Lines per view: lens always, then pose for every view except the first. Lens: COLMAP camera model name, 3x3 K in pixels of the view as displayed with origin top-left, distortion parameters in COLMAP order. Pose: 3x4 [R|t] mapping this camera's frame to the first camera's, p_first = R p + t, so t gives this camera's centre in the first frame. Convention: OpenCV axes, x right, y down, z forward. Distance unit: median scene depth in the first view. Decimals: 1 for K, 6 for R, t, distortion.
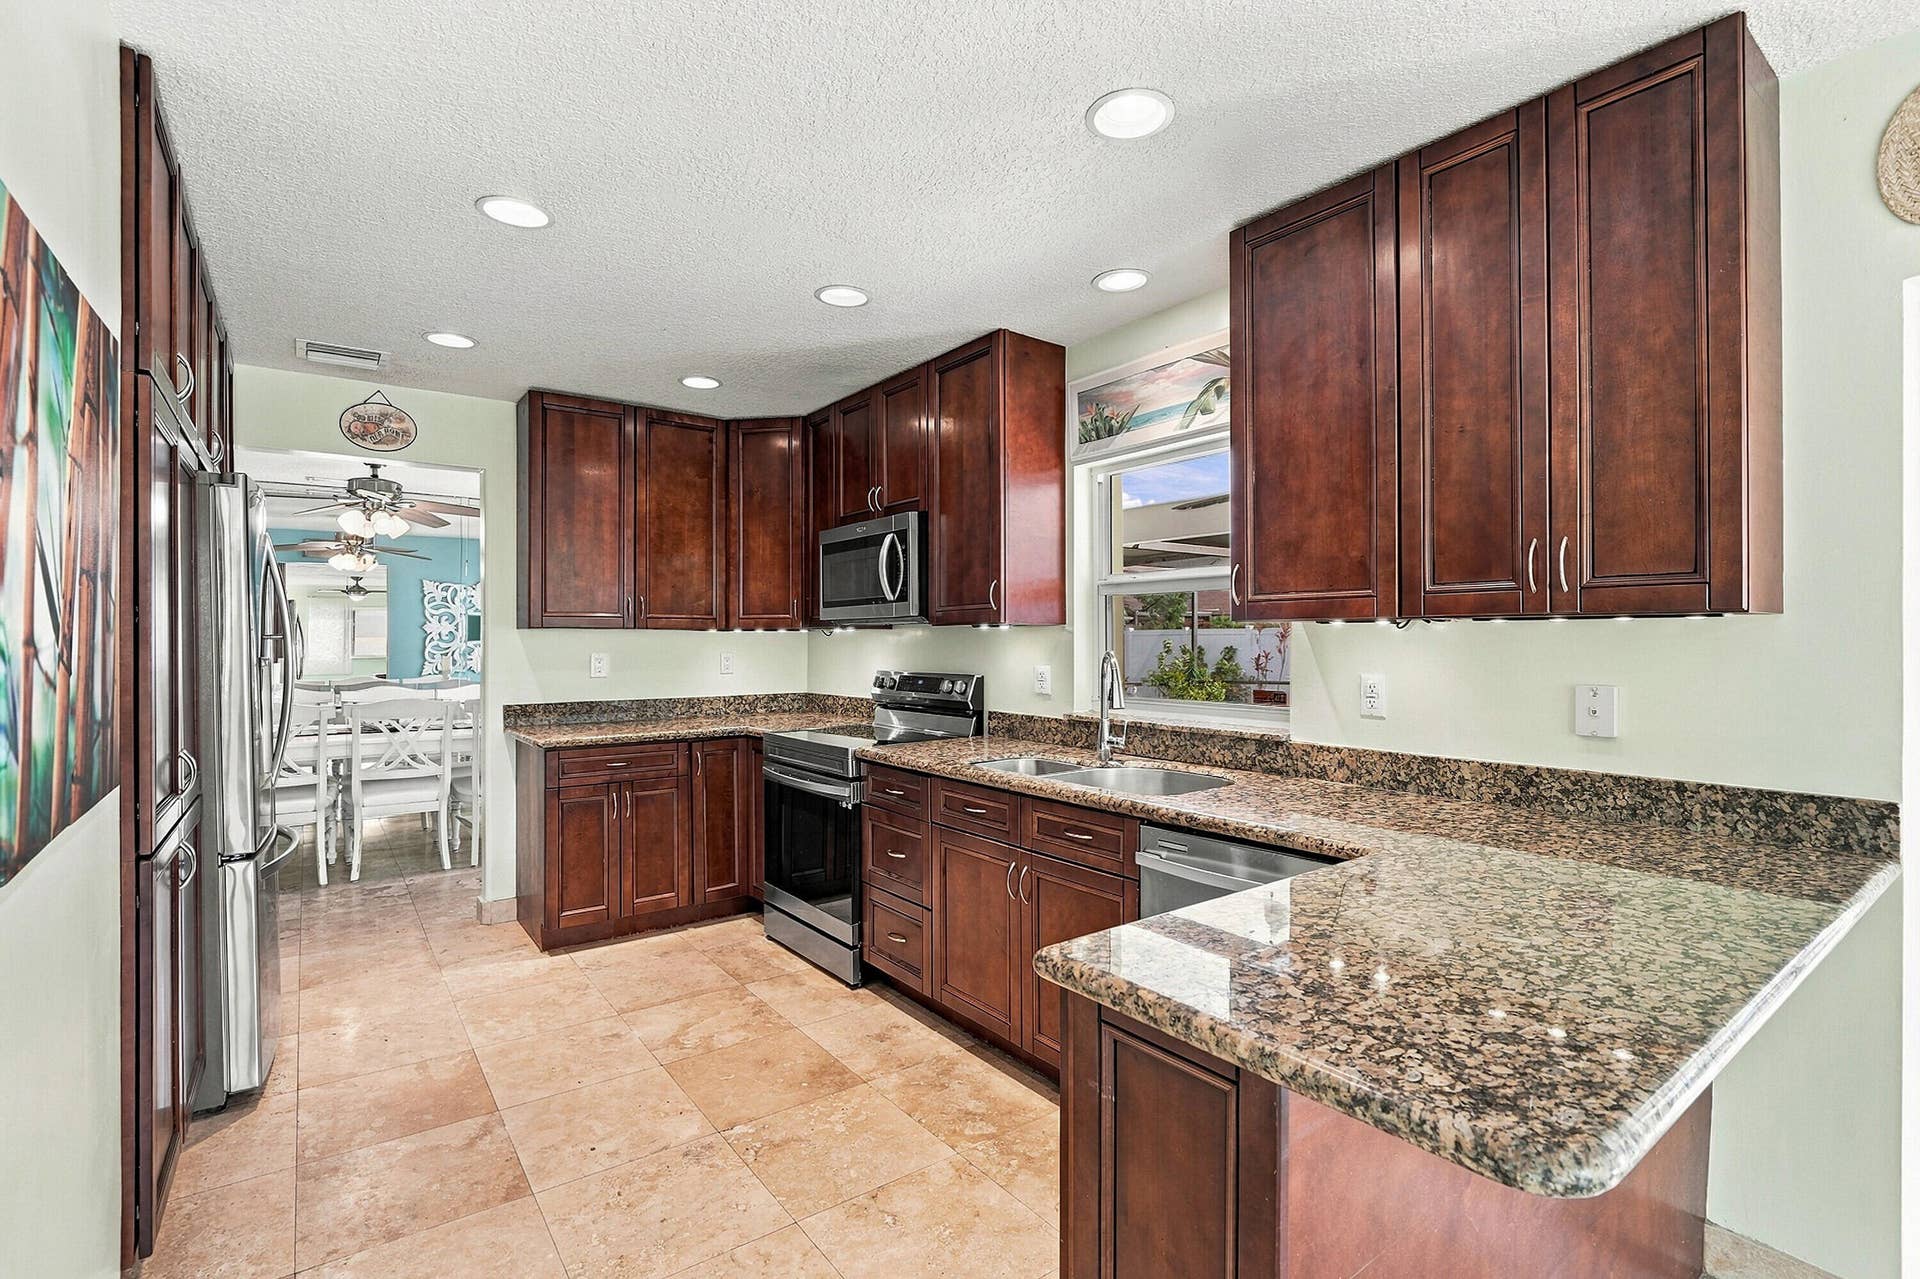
lens RADIAL K [[854.8, 0, 954.1], [0, 854.8, 646.5], [0, 0, 1]] dist [-0.000437, 0.000066]
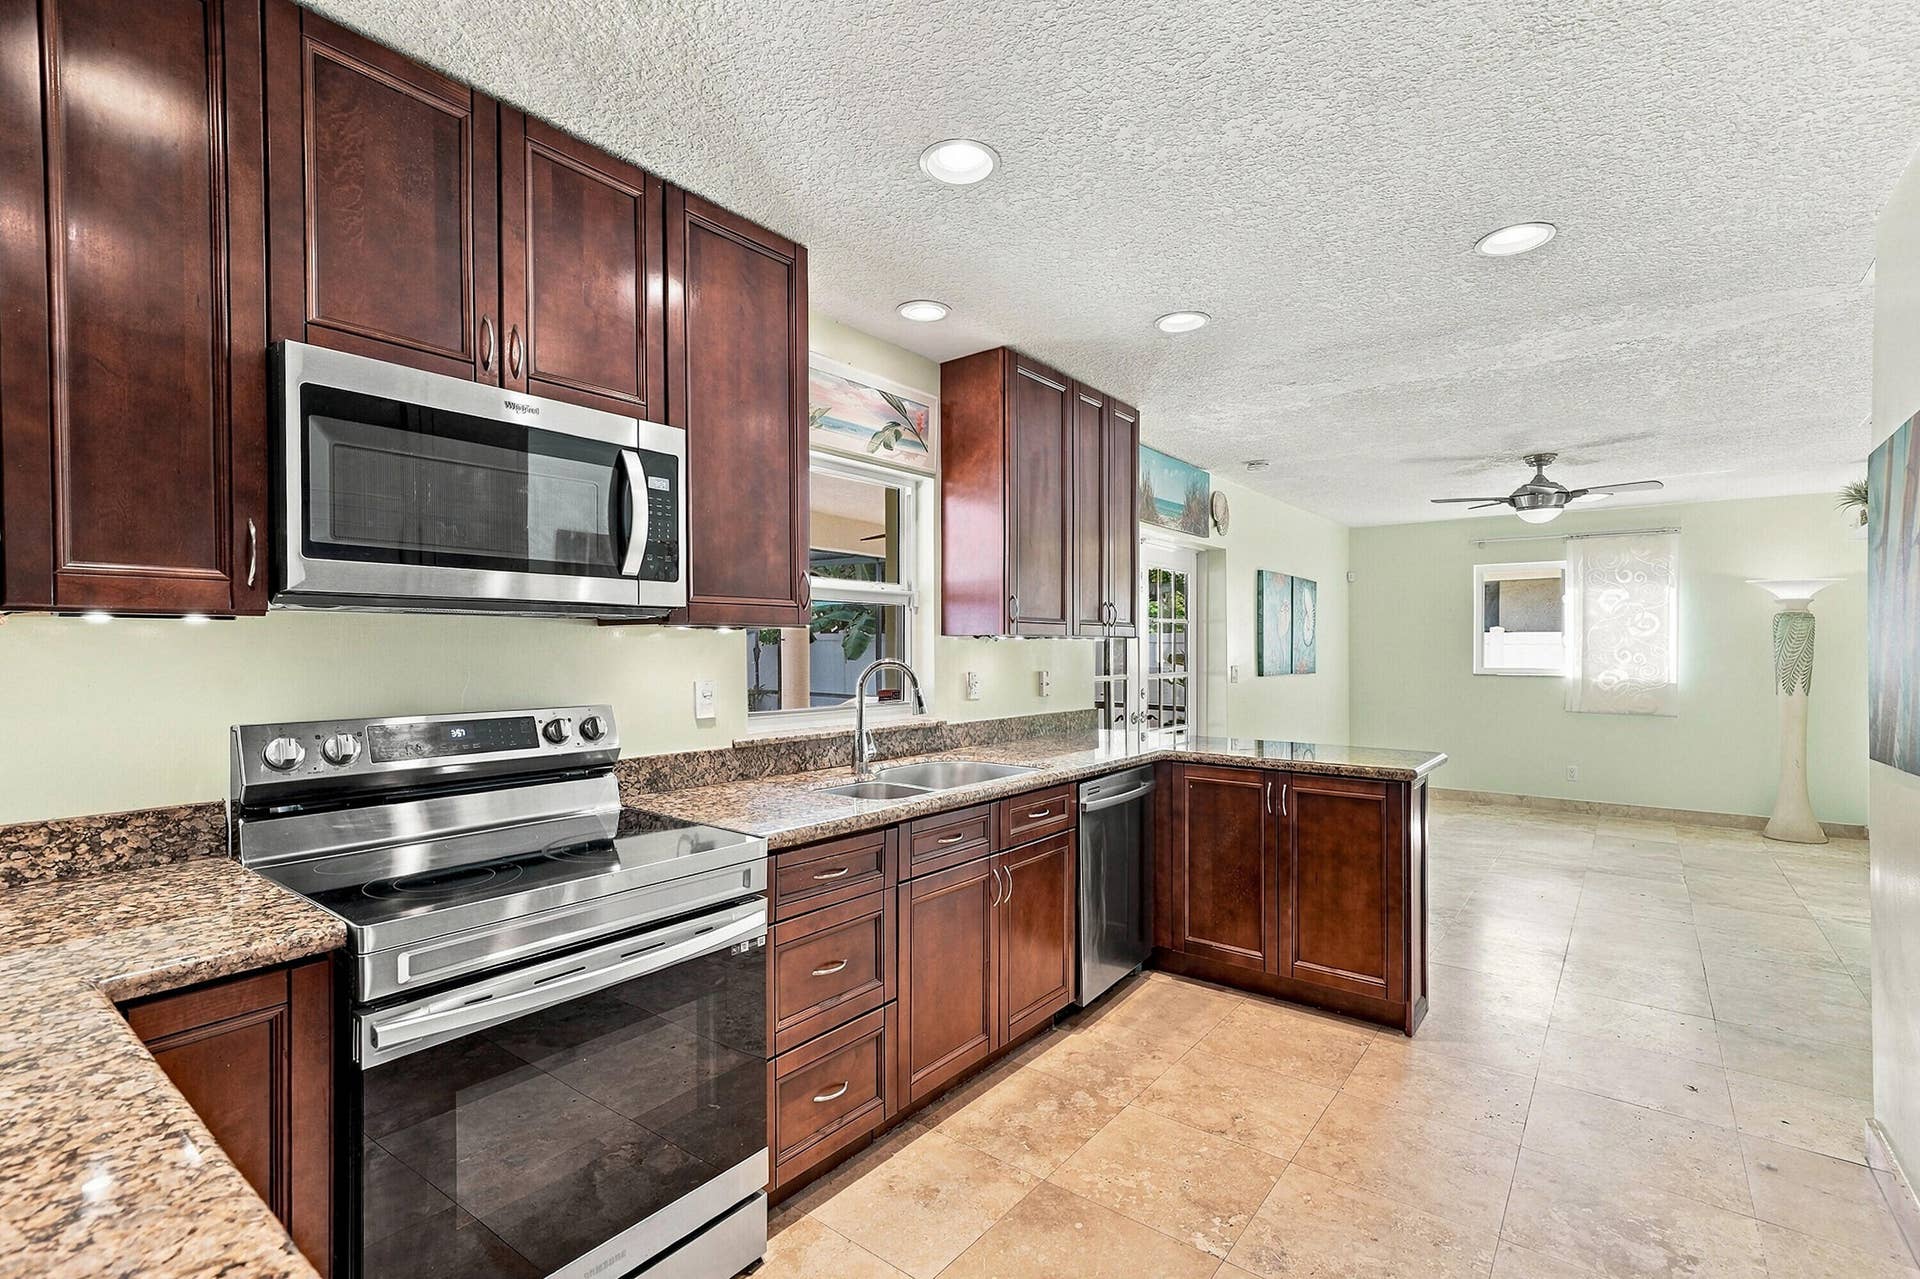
lens RADIAL K [[854.8, 0, 954.1], [0, 854.8, 646.5], [0, 0, 1]] dist [-0.000437, 0.000066]
pose [[-0.242089, -0.001039, 0.970253, -0.822303], [0.000133, 0.999999, 0.001104, -0.011376], [-0.970254, 0.000397, -0.242089, 1.187630]]
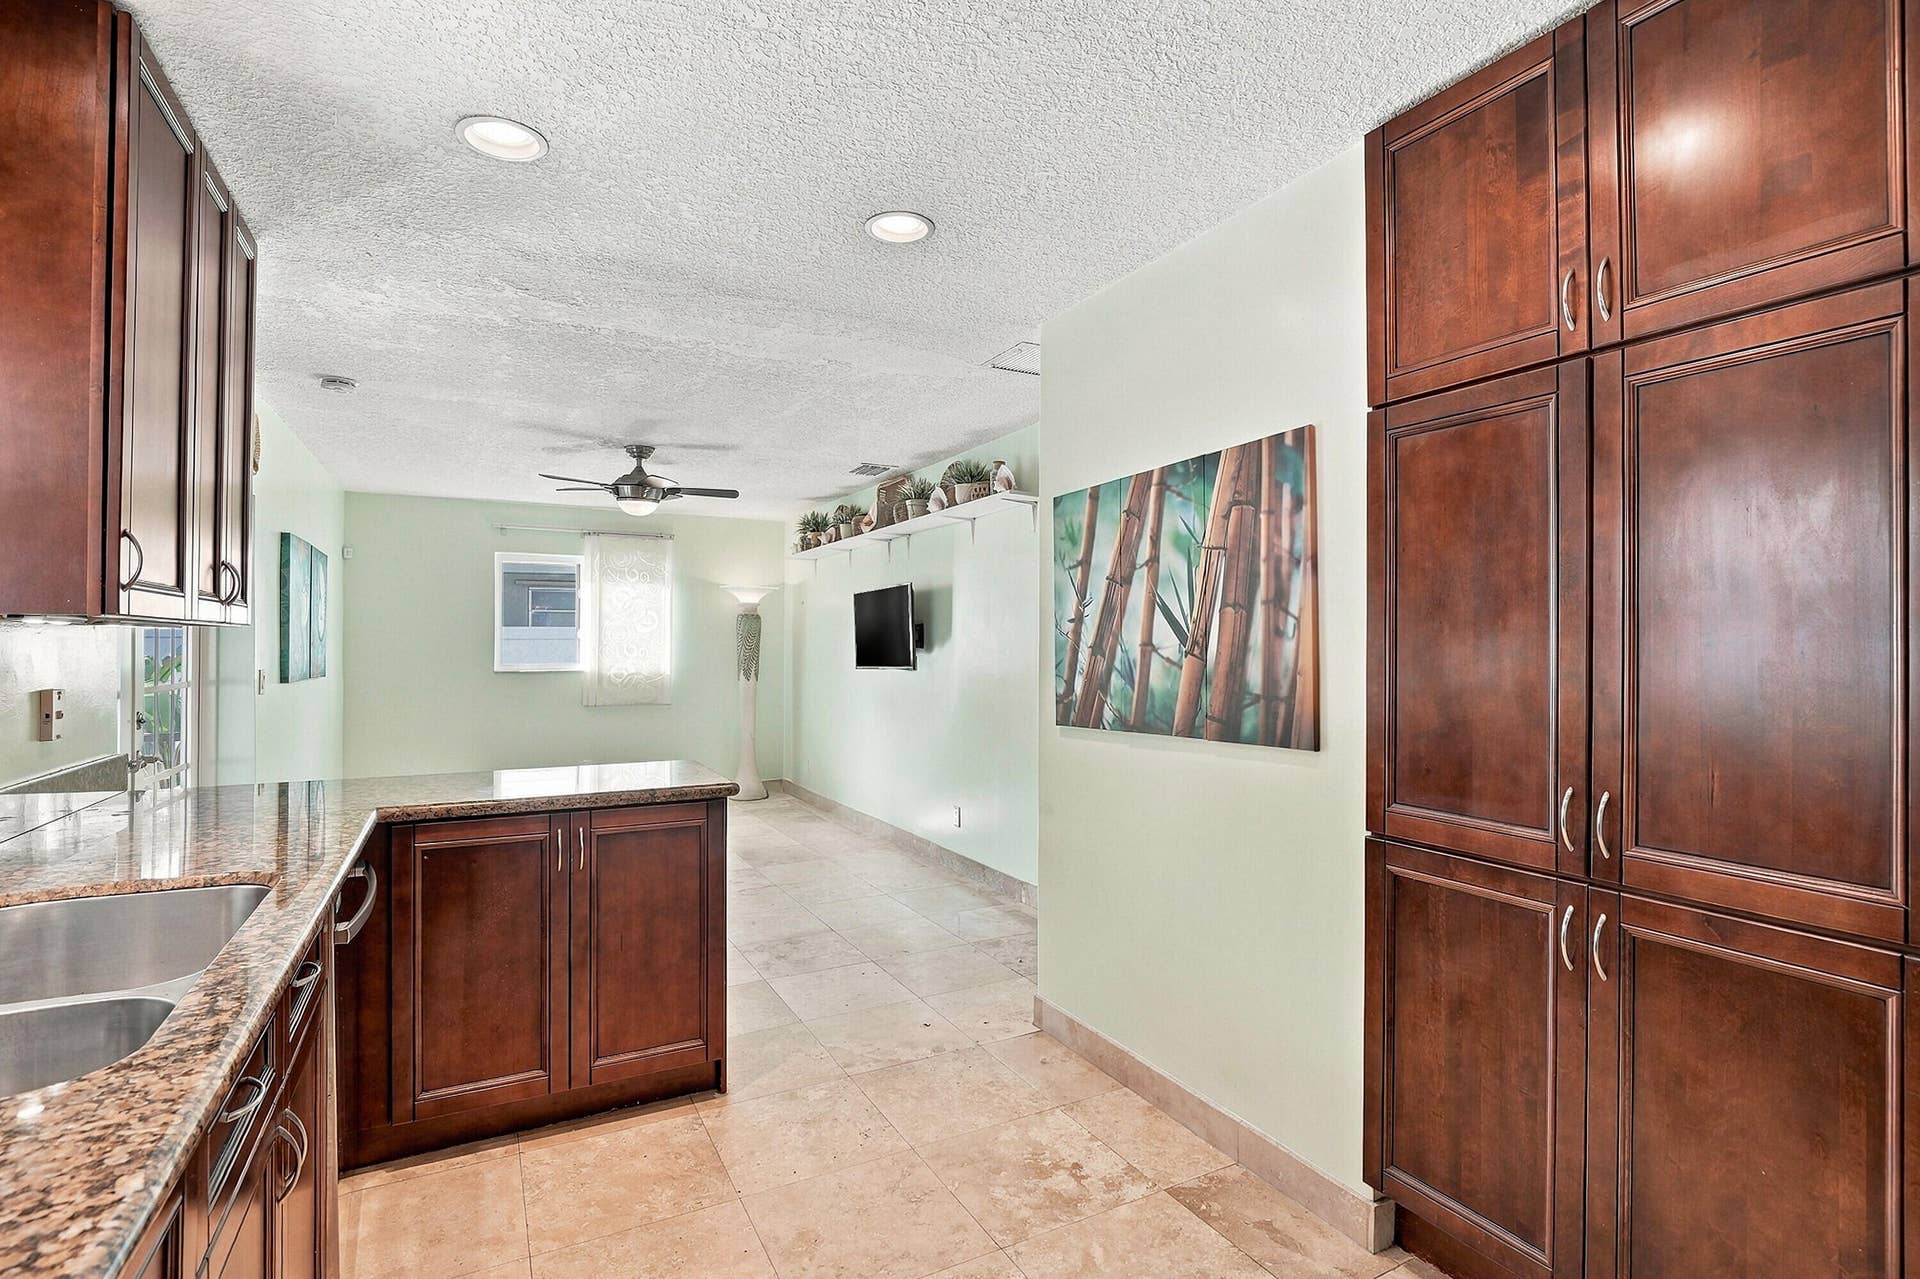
lens RADIAL K [[914.5, 0, 961.5], [0, 914.5, 632.5], [0, 0, 1]] dist [-0.019670, -0.000113]
pose [[-0.986584, 0.000536, 0.163256, -0.349071], [-0.001013, 0.999955, -0.009402, -0.010197], [-0.163254, -0.009441, -0.986539, 1.305008]]
